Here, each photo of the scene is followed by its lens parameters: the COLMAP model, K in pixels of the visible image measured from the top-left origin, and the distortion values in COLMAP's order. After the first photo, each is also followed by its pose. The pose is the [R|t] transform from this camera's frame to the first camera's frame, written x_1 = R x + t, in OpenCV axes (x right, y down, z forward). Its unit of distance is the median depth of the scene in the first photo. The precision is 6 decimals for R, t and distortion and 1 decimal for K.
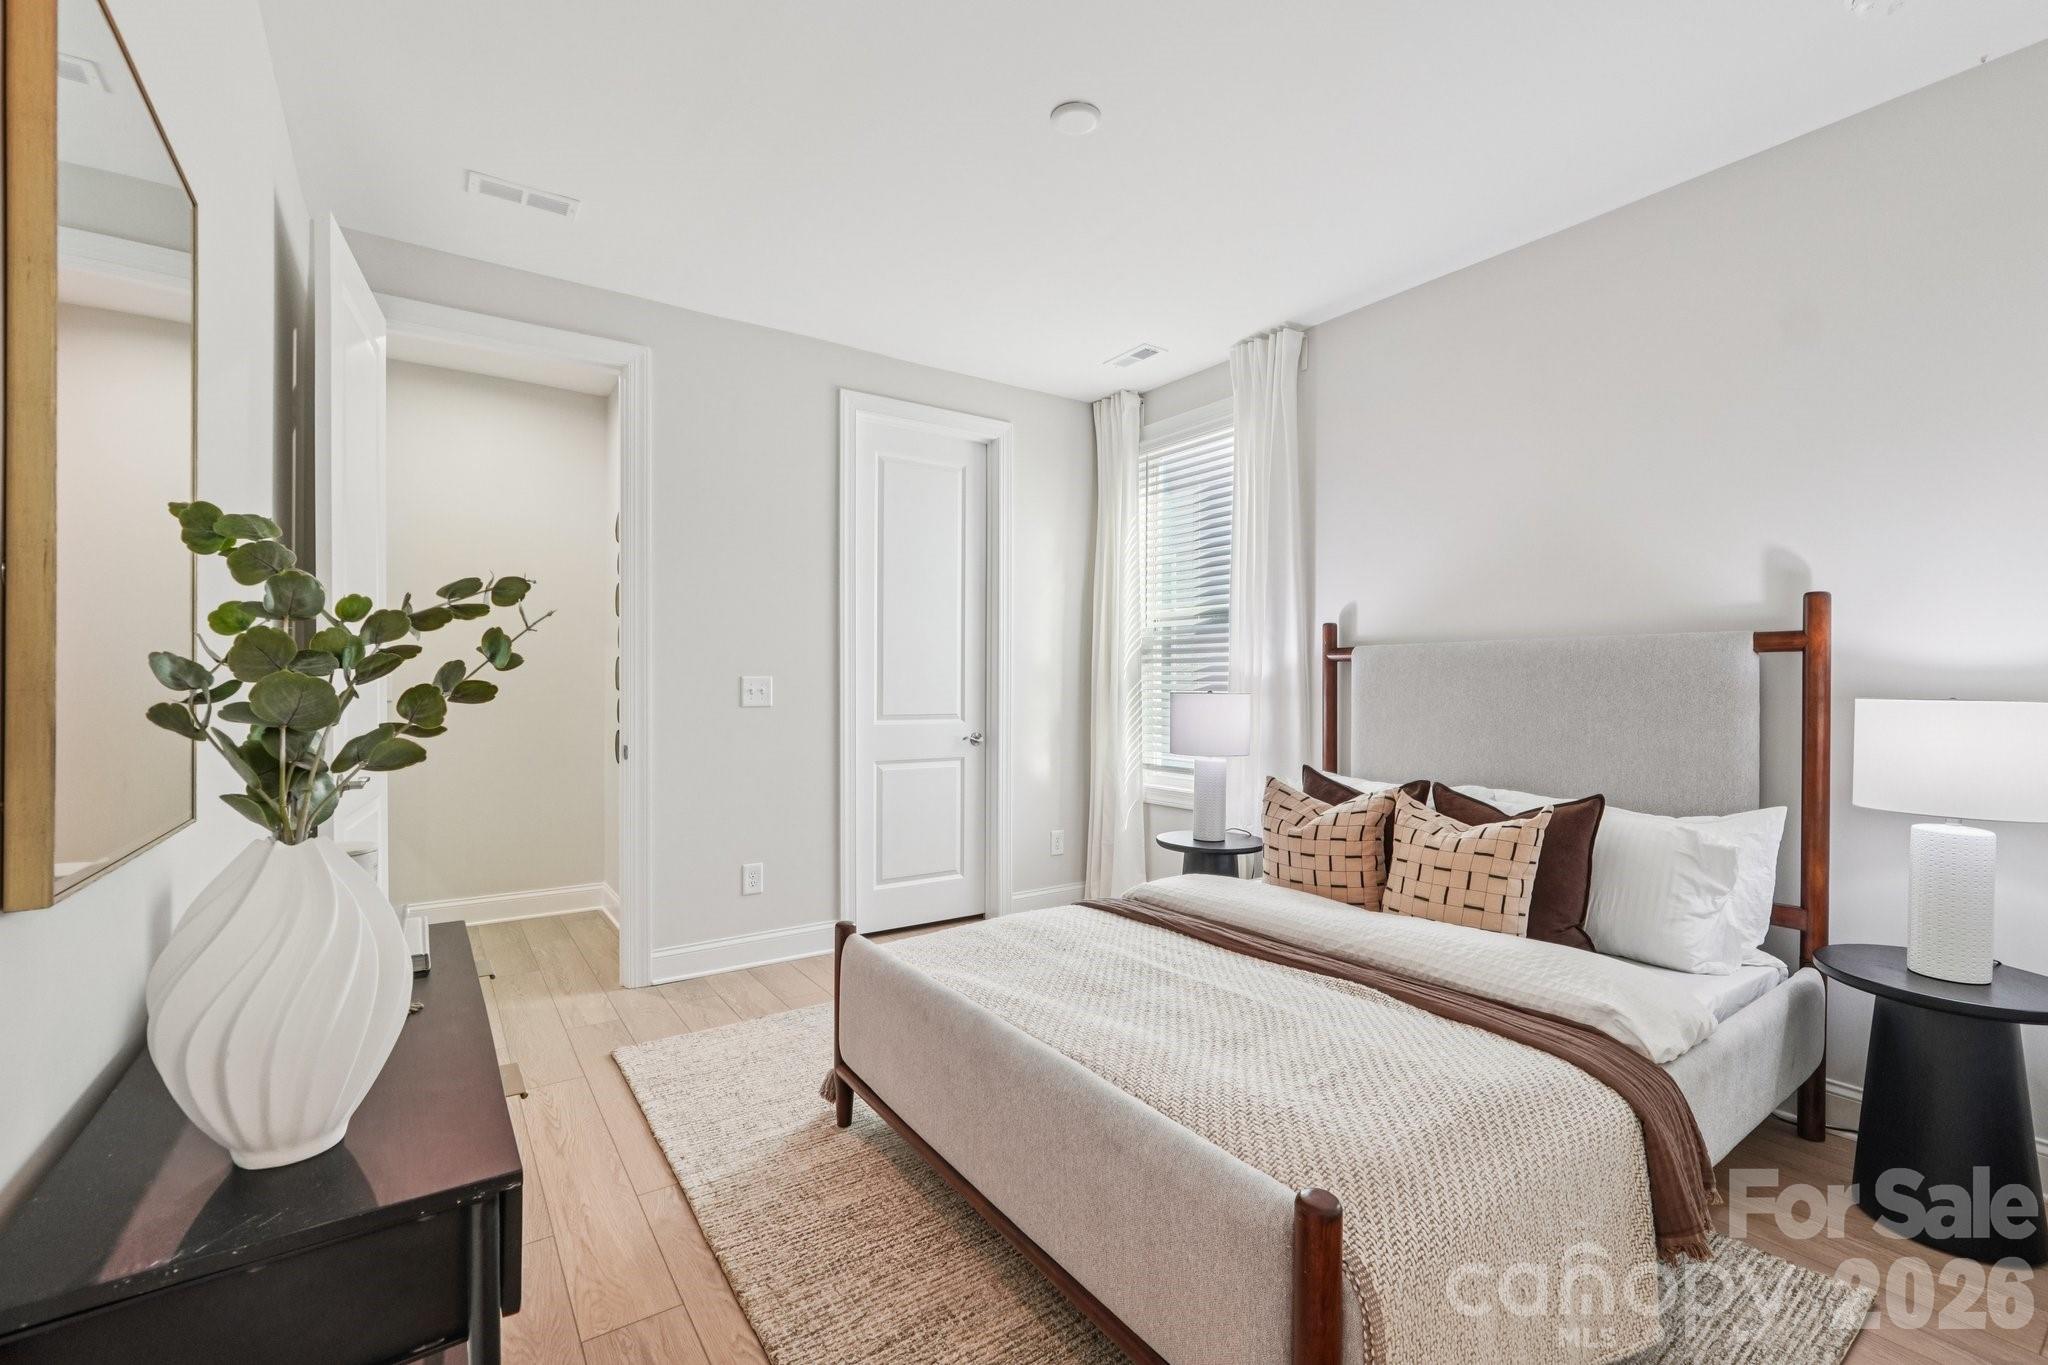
lens RADIAL K [[864.5, 0, 1035.1], [0, 864.5, 688.0], [0, 0, 1]] dist [-0.012224, 0.000388]
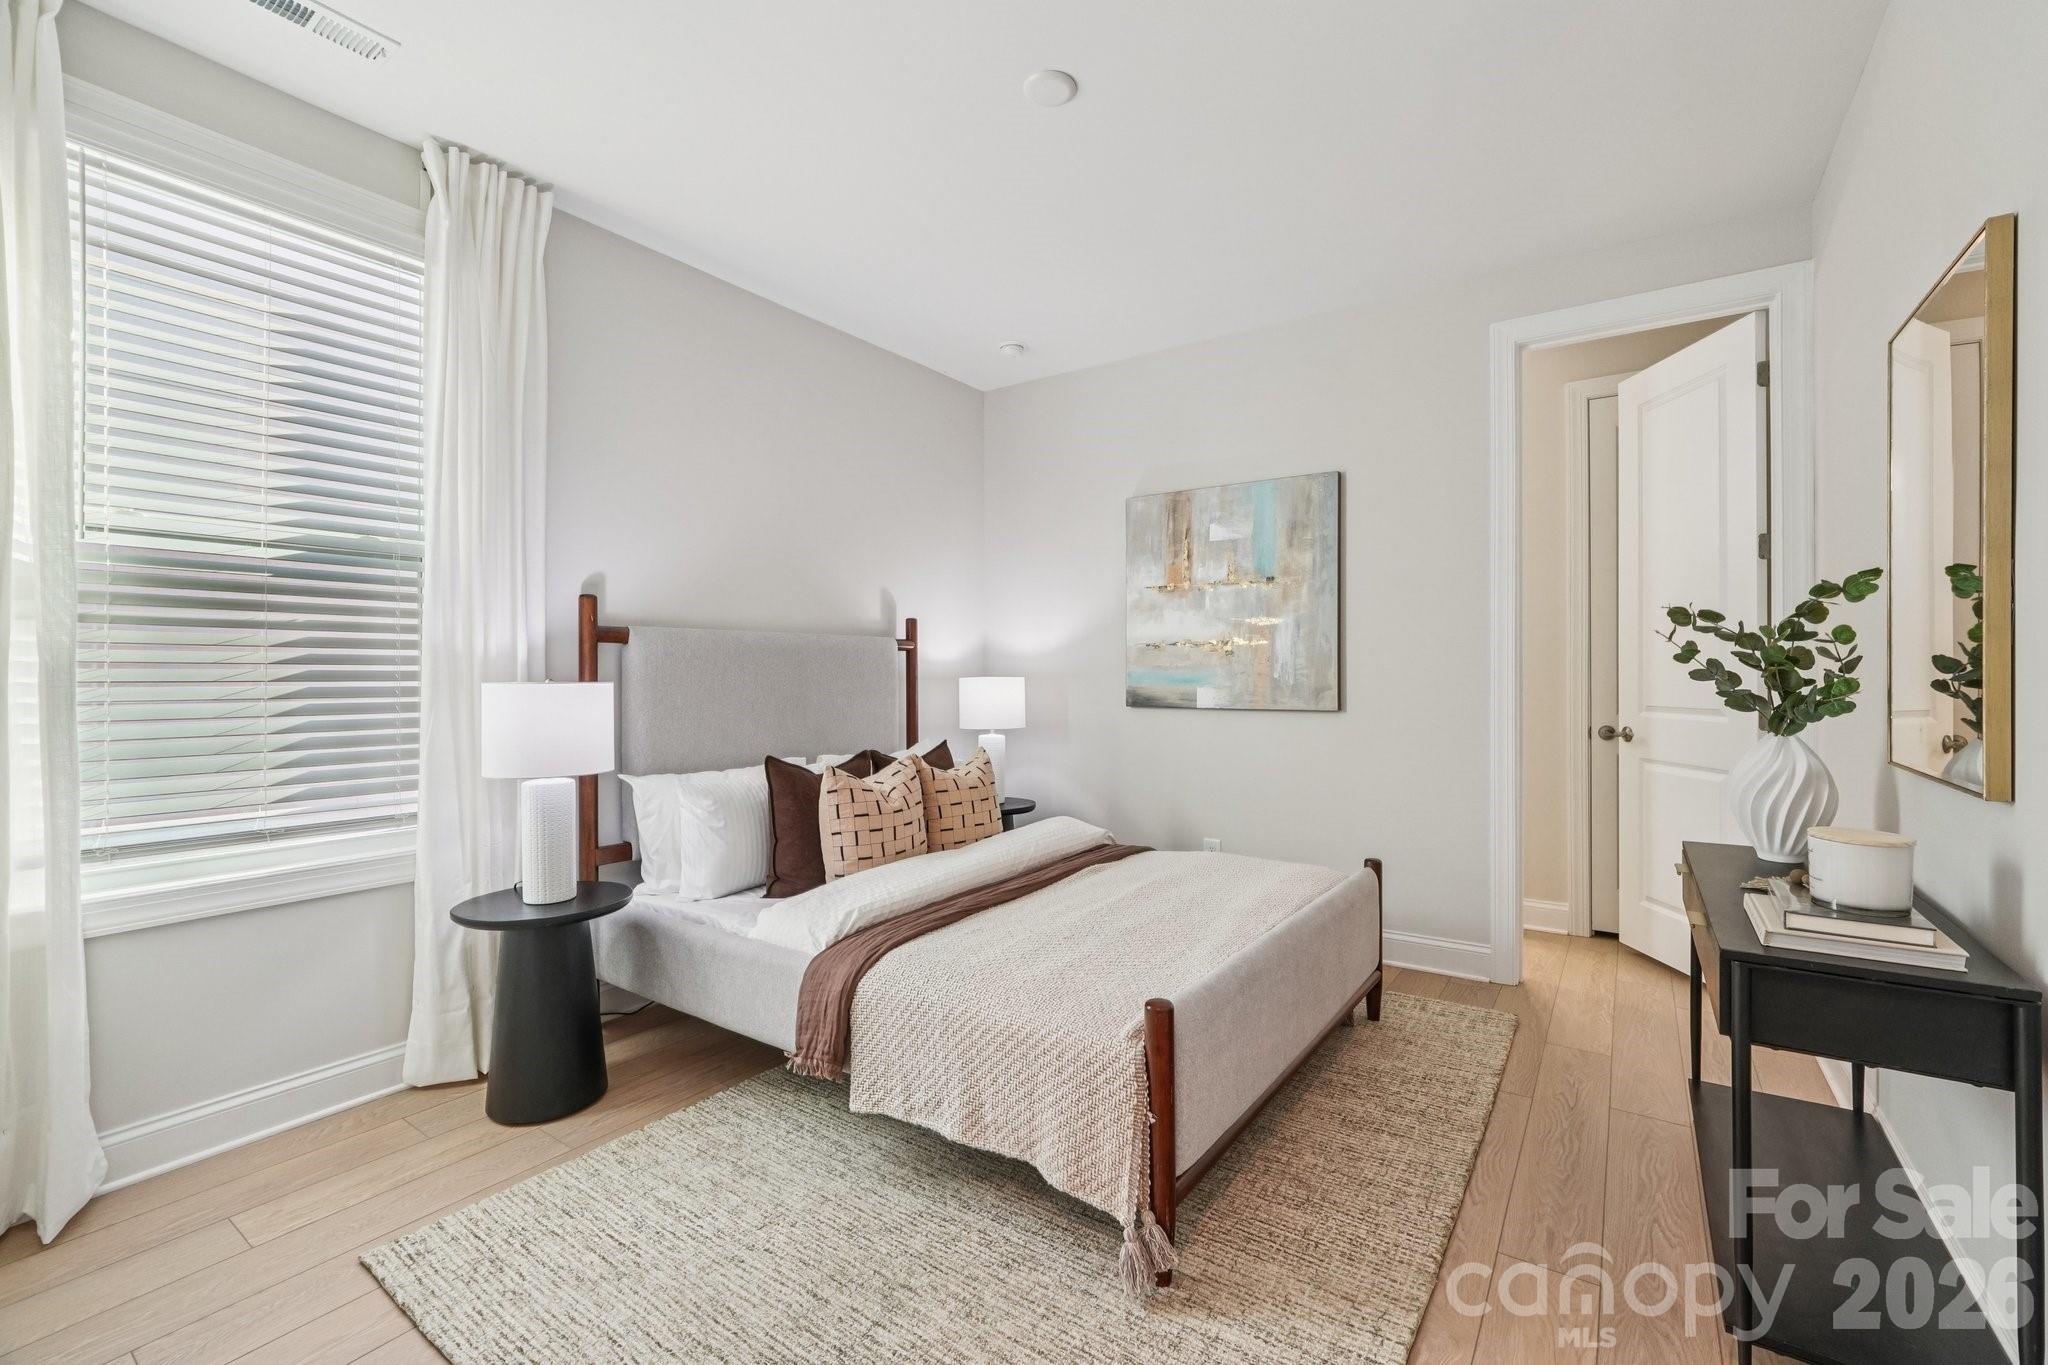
lens RADIAL K [[864.5, 0, 1032.1], [0, 864.5, 678.3], [0, 0, 1]] dist [-0.012224, 0.000388]
pose [[-0.337177, -0.005877, 0.941423, -0.904602], [0.005380, 0.999952, 0.008169, -0.001602], [-0.941426, 0.007819, -0.337129, 1.416786]]
